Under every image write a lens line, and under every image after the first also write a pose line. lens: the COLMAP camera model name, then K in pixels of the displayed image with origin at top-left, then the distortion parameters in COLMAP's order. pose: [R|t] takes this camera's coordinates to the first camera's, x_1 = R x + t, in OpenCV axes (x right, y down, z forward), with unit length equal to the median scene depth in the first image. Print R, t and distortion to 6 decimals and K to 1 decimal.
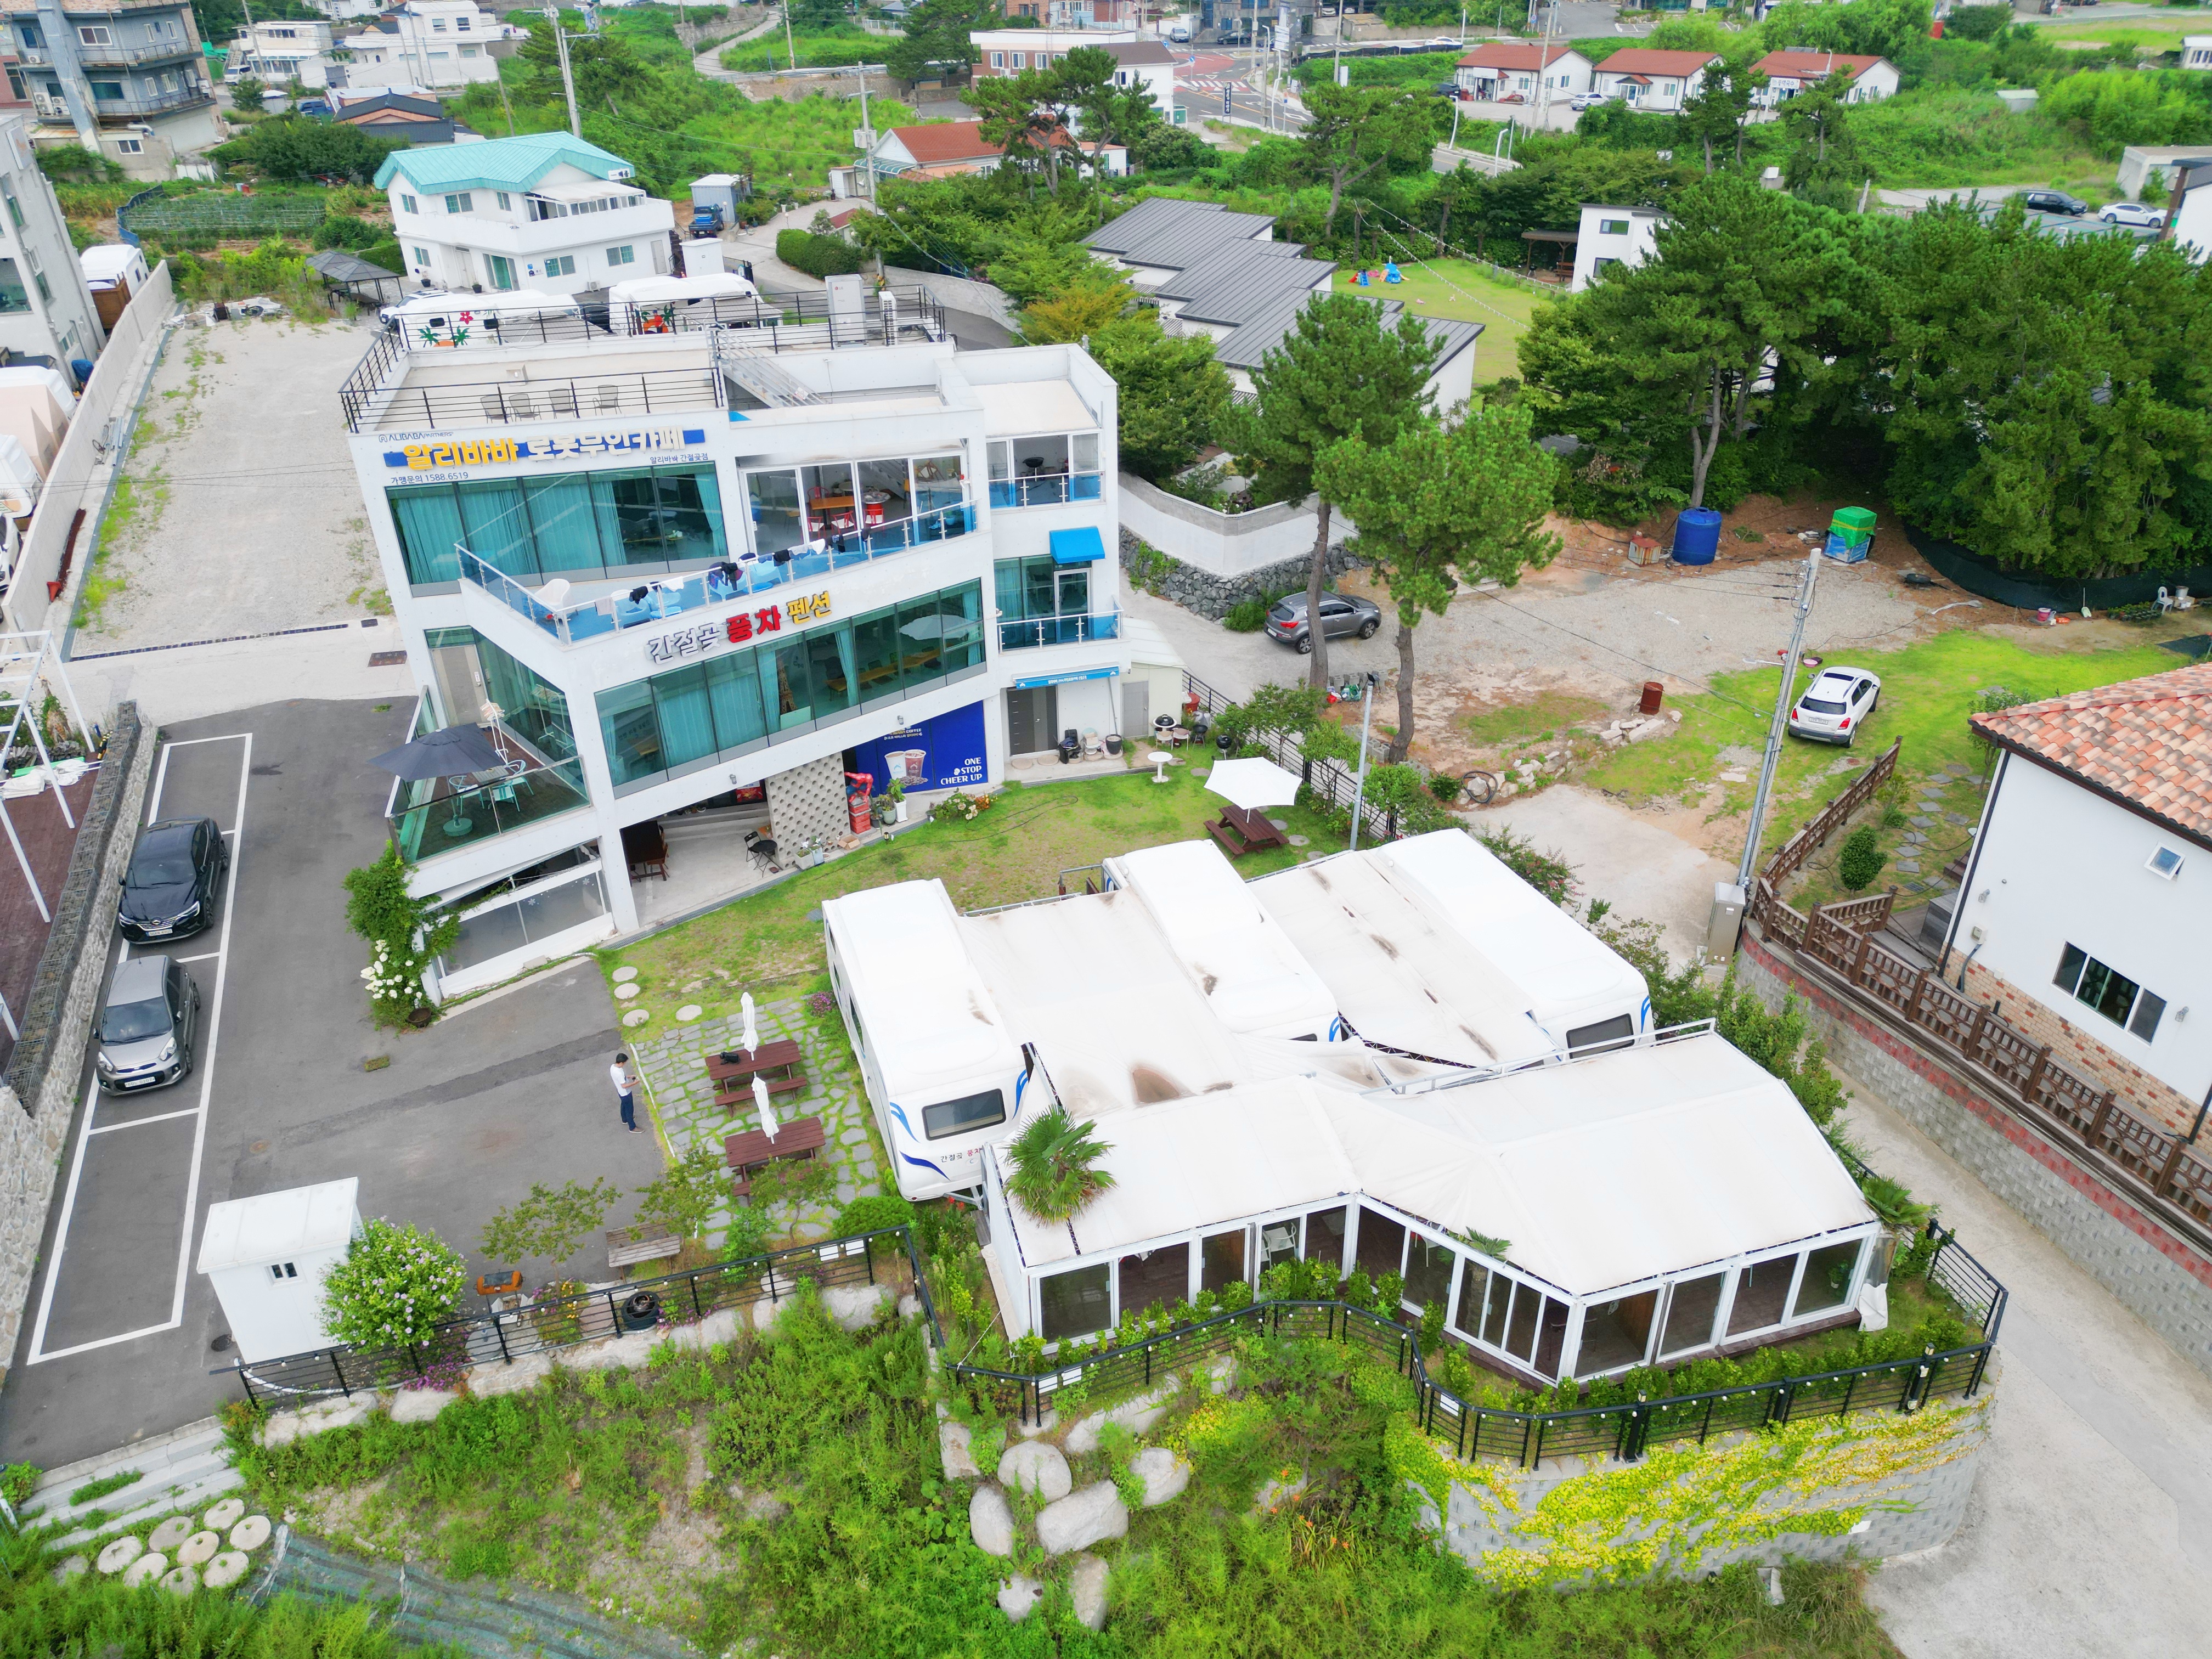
lens RADIAL K [[1549.0, 0, 1109.8], [0, 1549.0, 811.2], [0, 0, 1]] dist [0.071139, -0.069342]
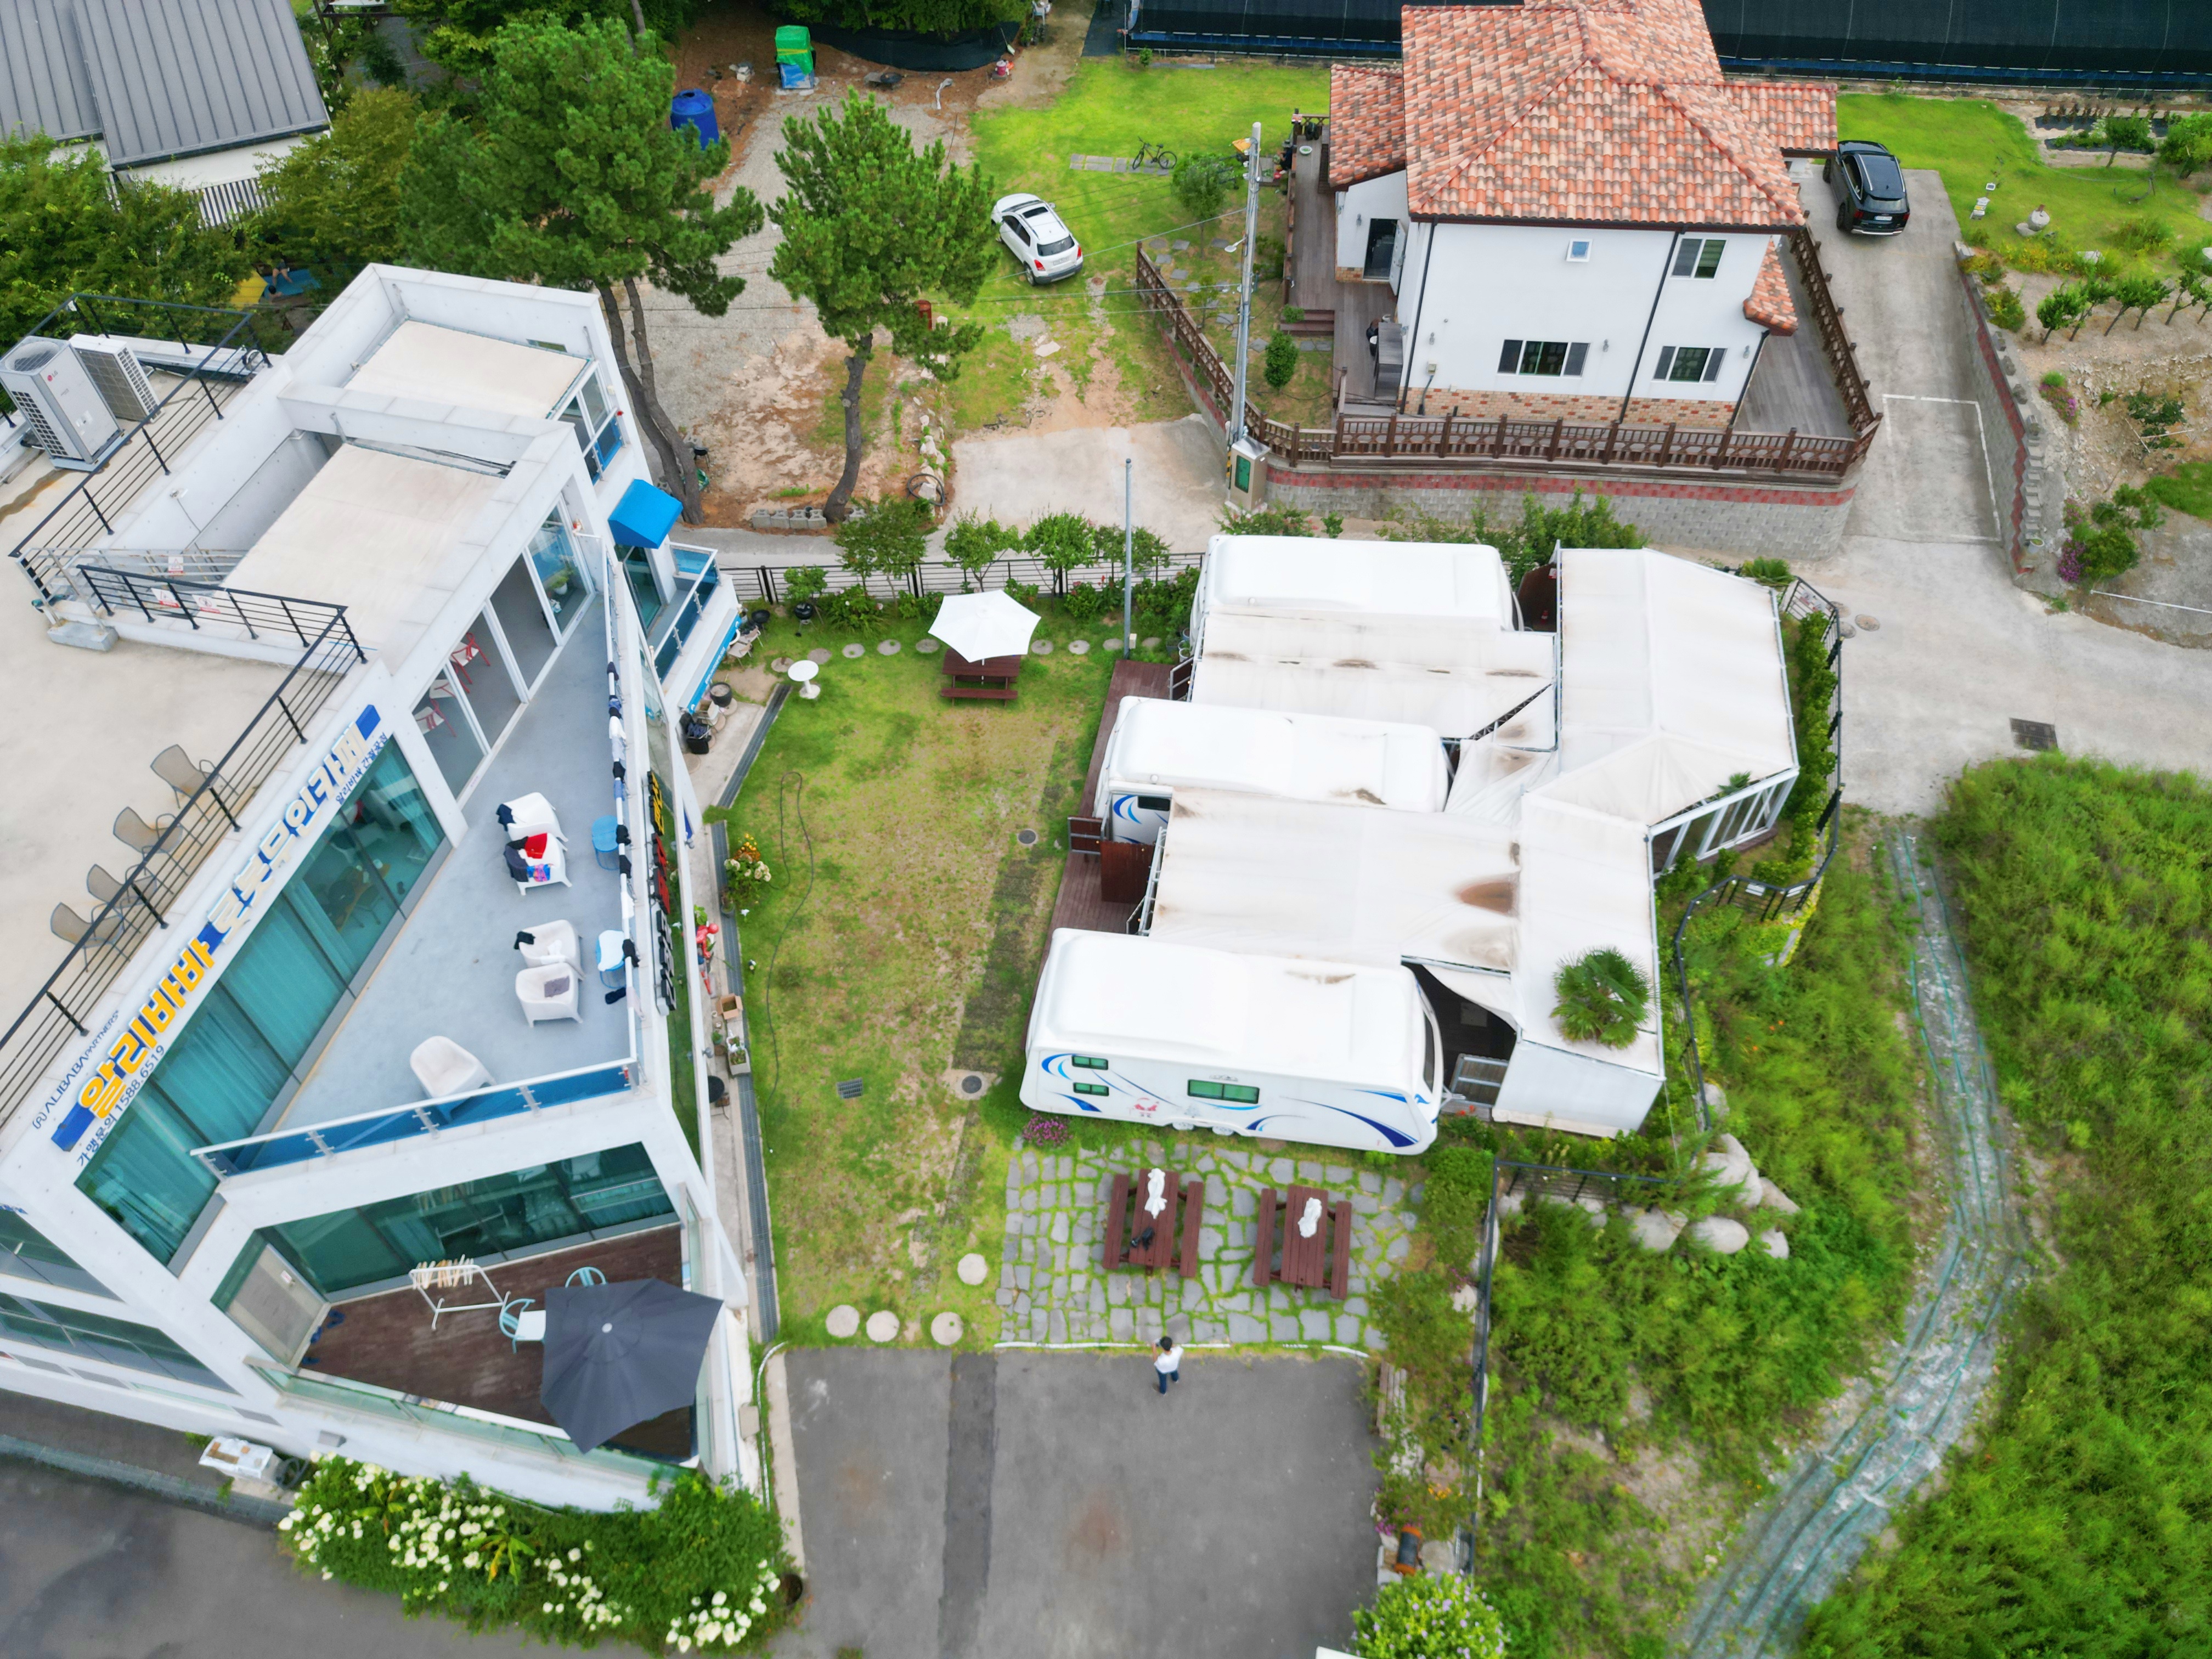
lens RADIAL K [[1559.7, 0, 1110.7], [0, 1559.7, 808.1], [0, 0, 1]] dist [0.064737, -0.064034]
pose [[0.457063, -0.673850, 0.580534, -0.522036], [0.438617, 0.738580, 0.511971, -0.410853], [-0.773762, 0.020630, 0.633140, 0.405595]]
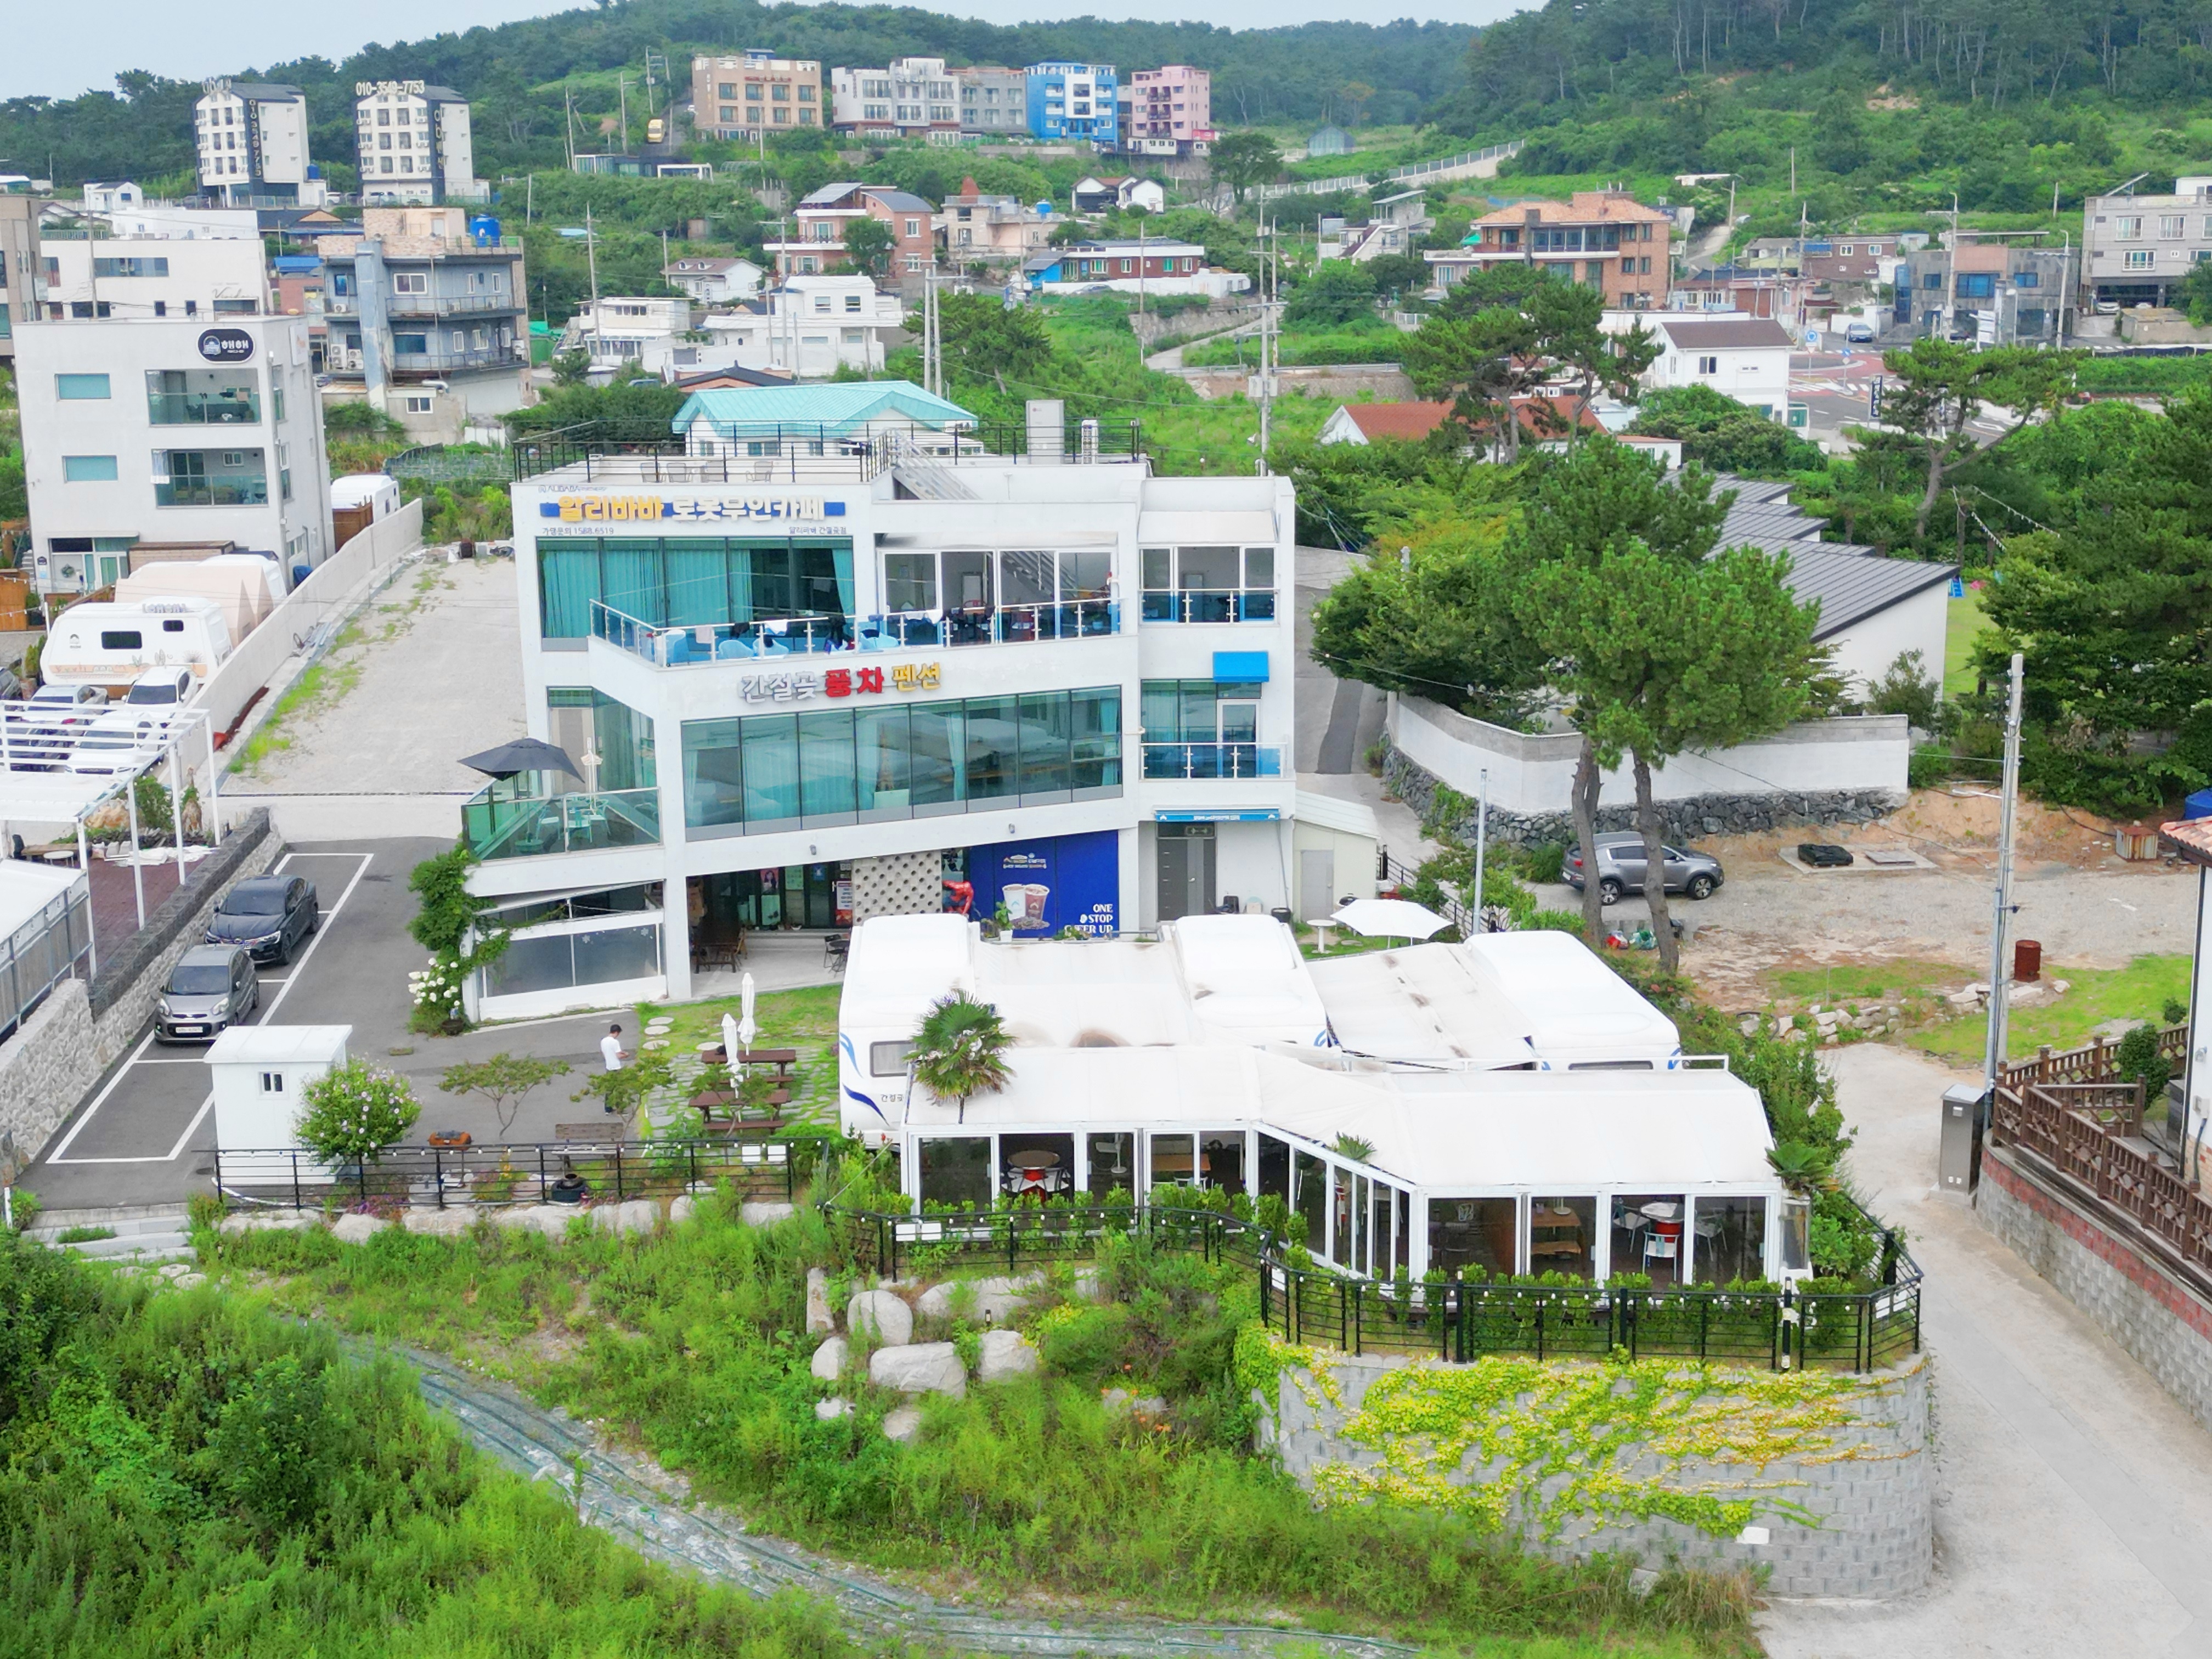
lens RADIAL K [[2673.6, 0, 1123.5], [0, 2673.6, 788.0], [0, 0, 1]] dist [0.160353, -0.469629]
pose [[0.962308, 0.058078, -0.265690, 0.372909], [-0.136655, 0.947907, -0.287747, 0.393568], [0.235138, 0.313209, 0.920114, -0.457979]]
